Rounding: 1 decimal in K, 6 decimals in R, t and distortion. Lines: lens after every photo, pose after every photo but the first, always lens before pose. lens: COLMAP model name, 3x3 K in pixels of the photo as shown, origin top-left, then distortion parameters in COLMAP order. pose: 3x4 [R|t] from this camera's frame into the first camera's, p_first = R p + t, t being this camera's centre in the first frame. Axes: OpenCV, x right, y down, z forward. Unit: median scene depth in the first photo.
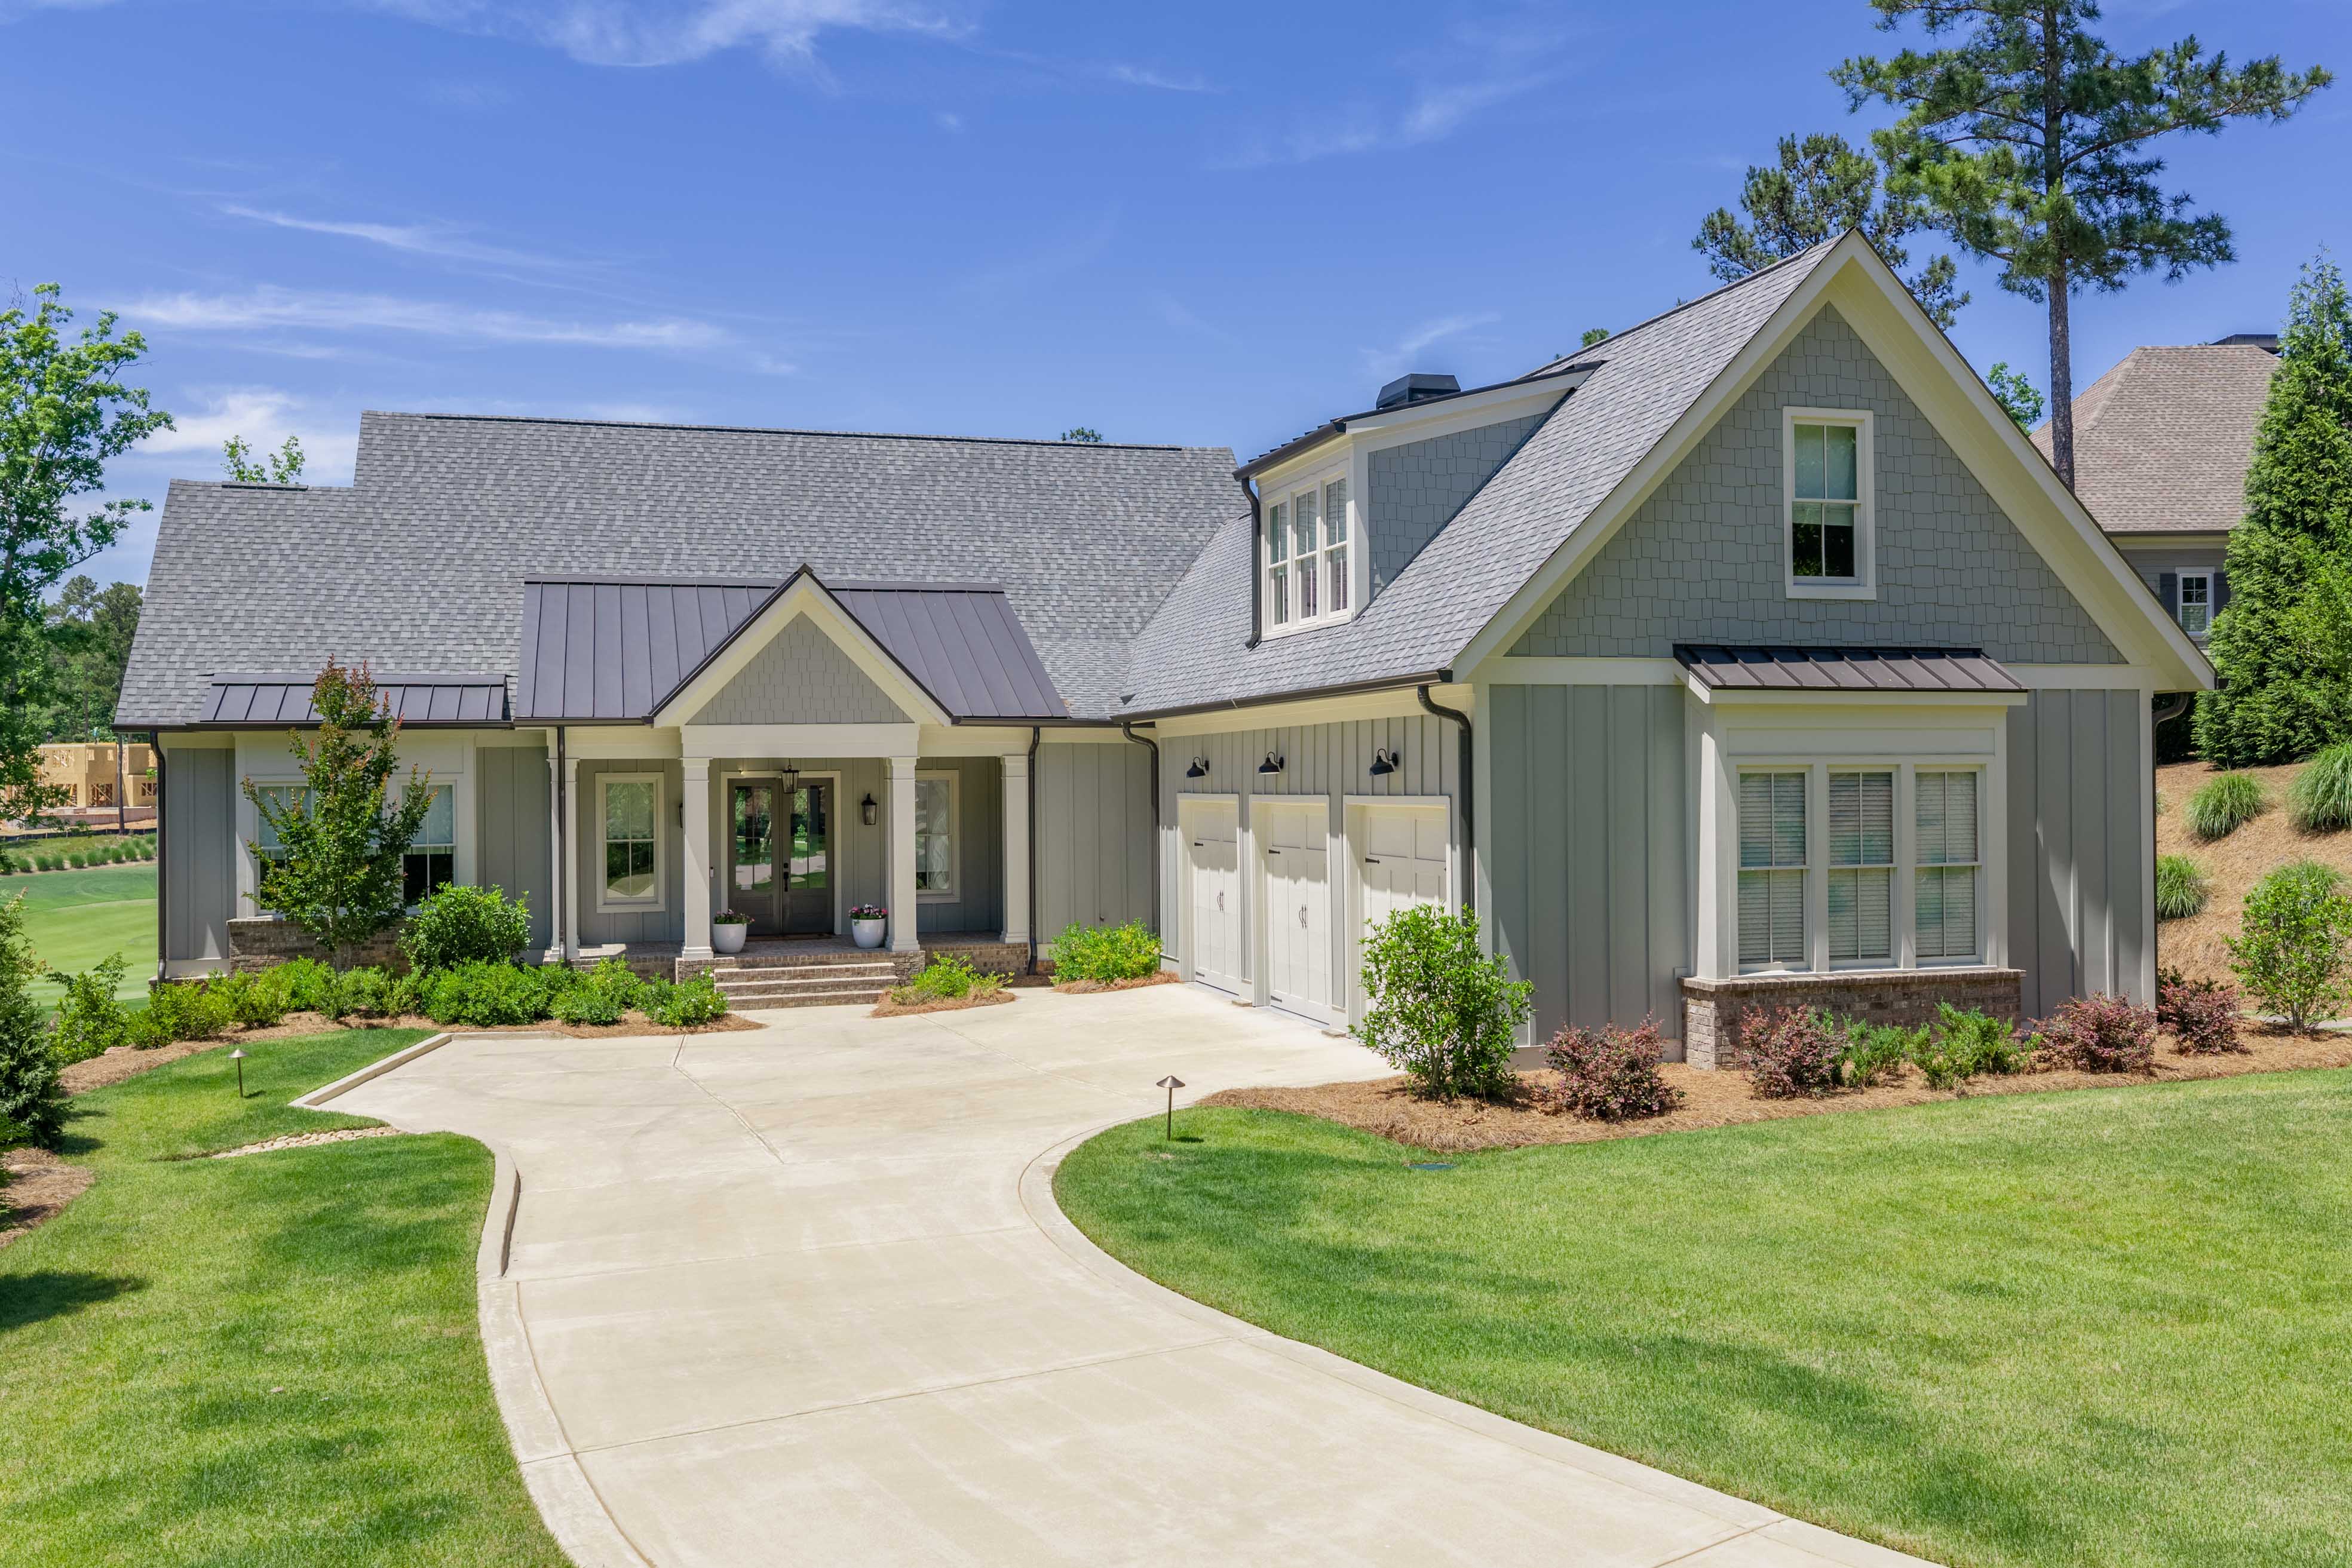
lens RADIAL K [[1938.6, 0, 1170.8], [0, 1938.6, 773.1], [0, 0, 1]] dist [0.023194, -0.040948]
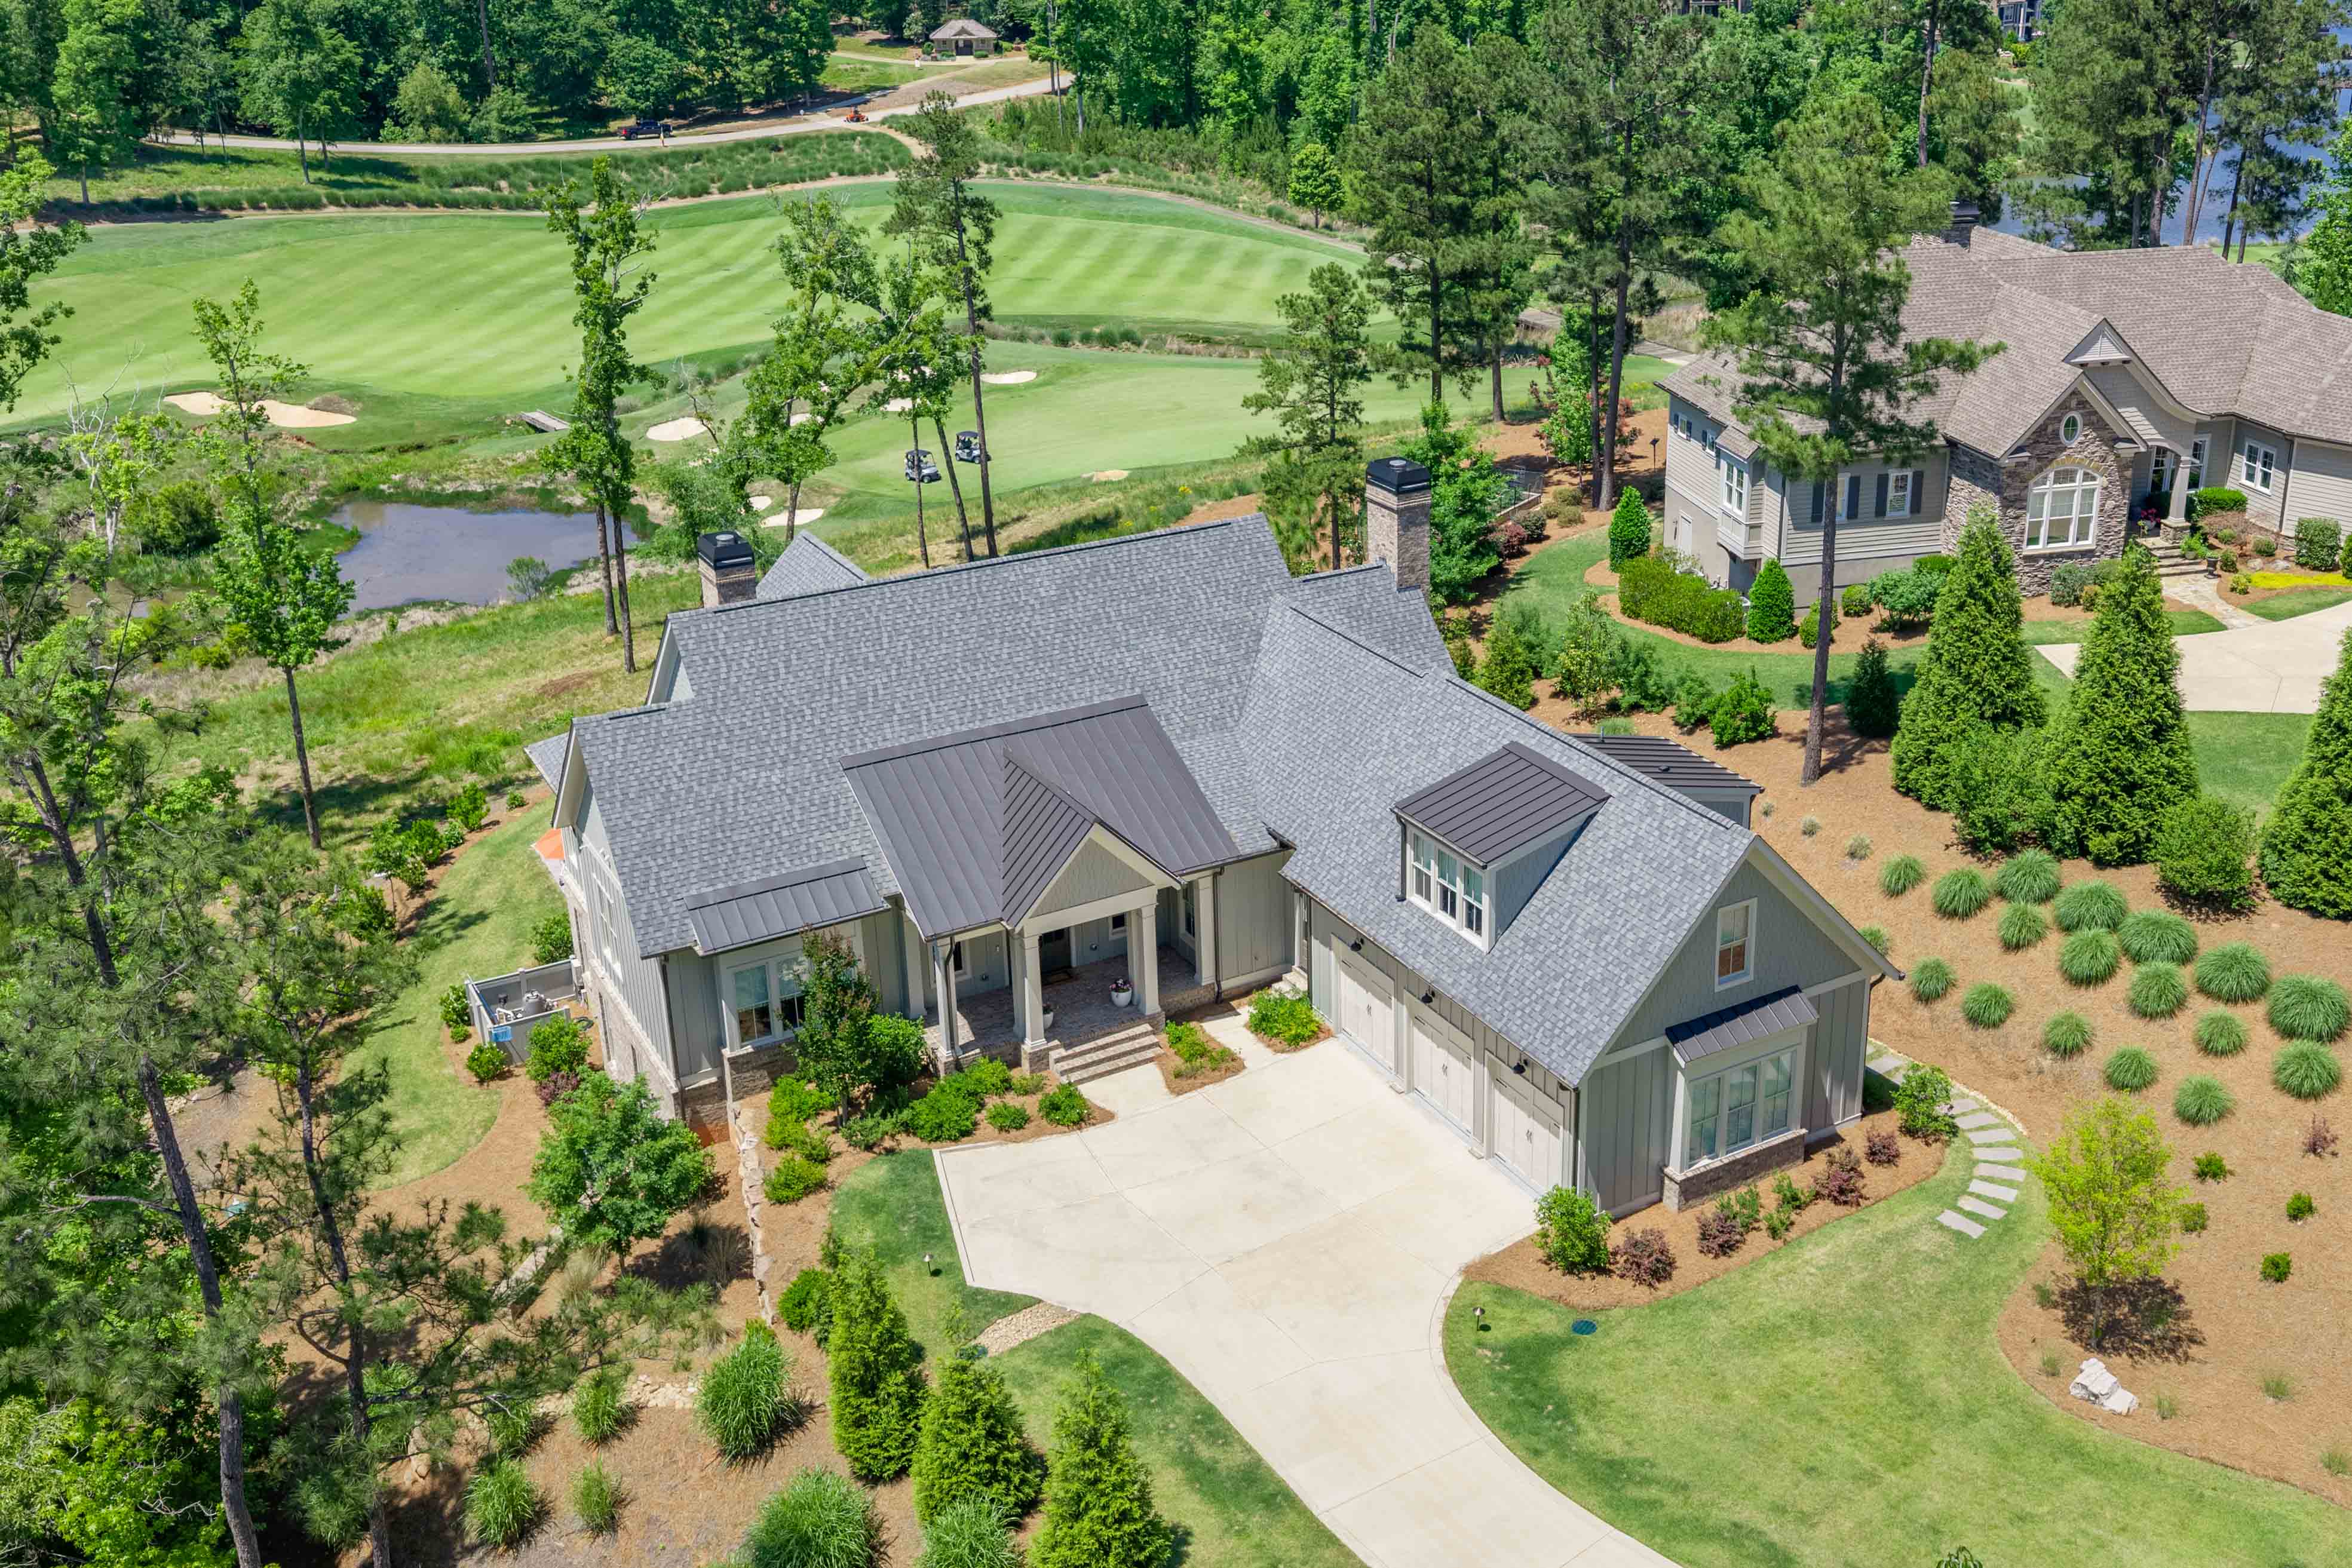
lens RADIAL K [[2263.1, 0, 1331.6], [0, 2263.1, 633.7], [0, 0, 1]] dist [0.006407, 0.000000]
pose [[0.967734, -0.081702, 0.238360, -0.426934], [-0.002704, 0.942550, 0.334053, -0.858461], [-0.251959, -0.323920, 0.911917, -0.669207]]
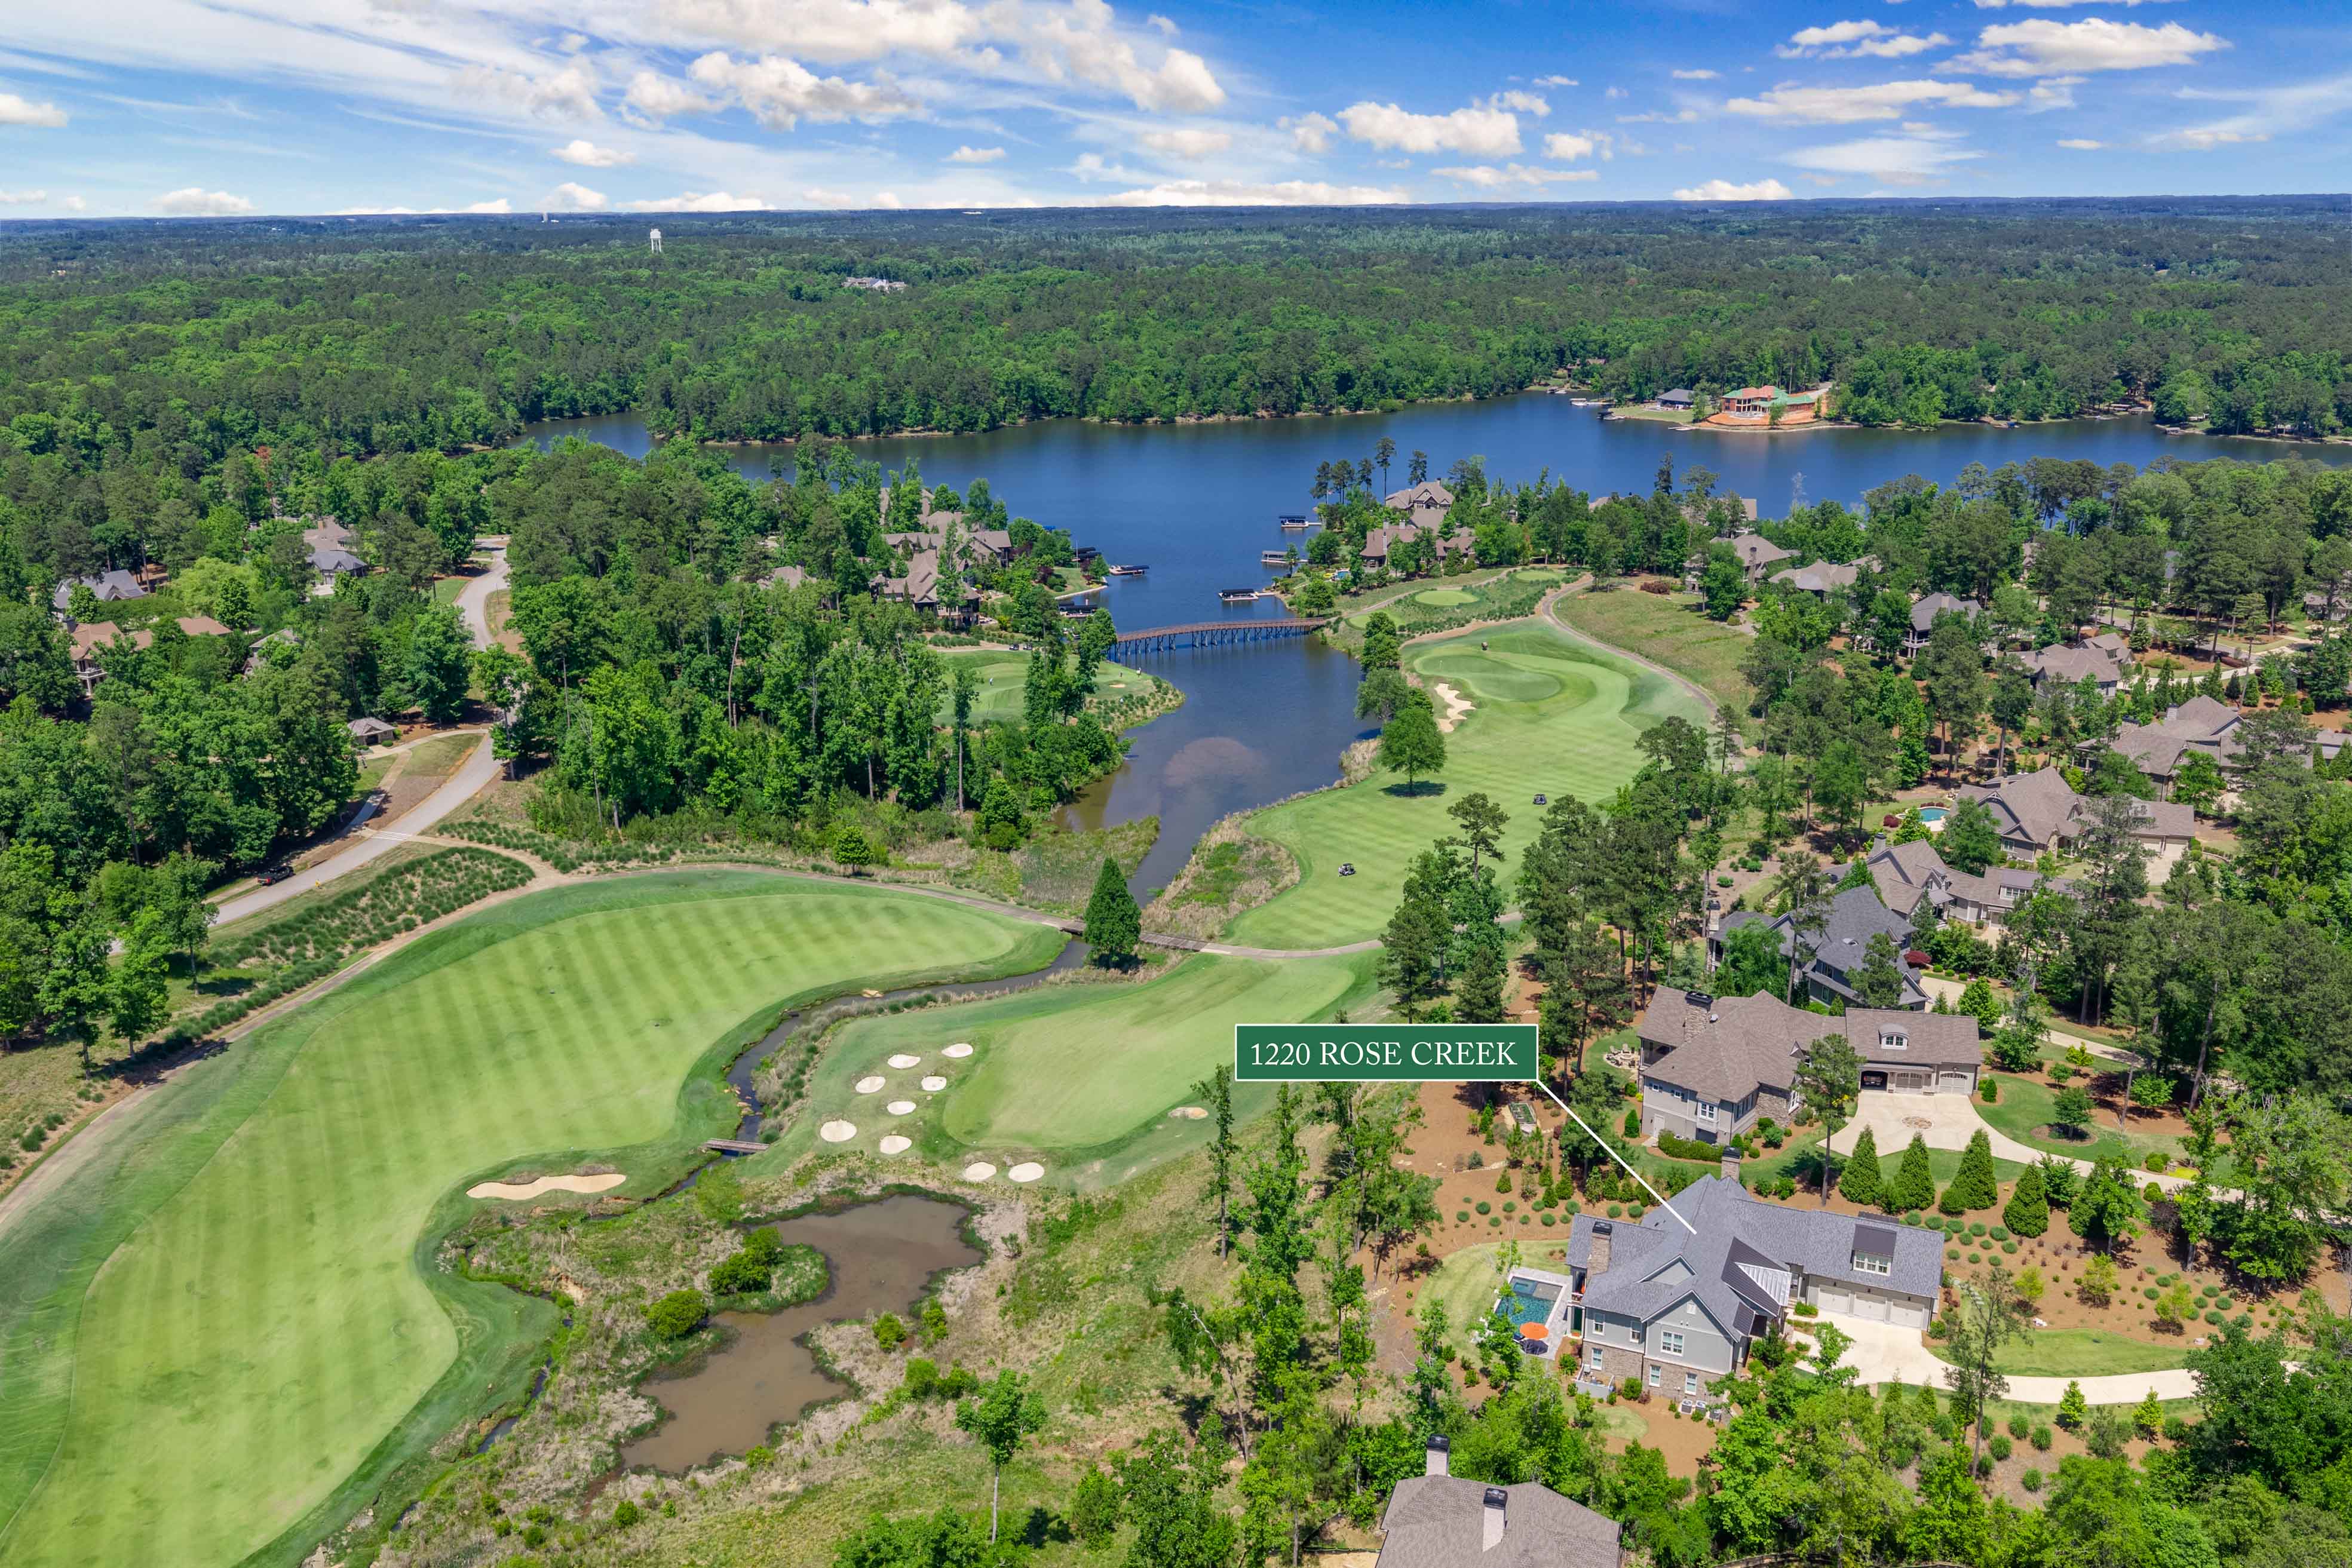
lens RADIAL K [[1938.6, 0, 1182.0], [0, 1938.6, 784.3], [0, 0, 1]] dist [0.023194, -0.040948]
pose [[0.640970, -0.215314, 0.736748, -5.690583], [-0.003779, 0.958953, 0.283541, -3.372728], [-0.767557, -0.184525, 0.613846, -1.053450]]
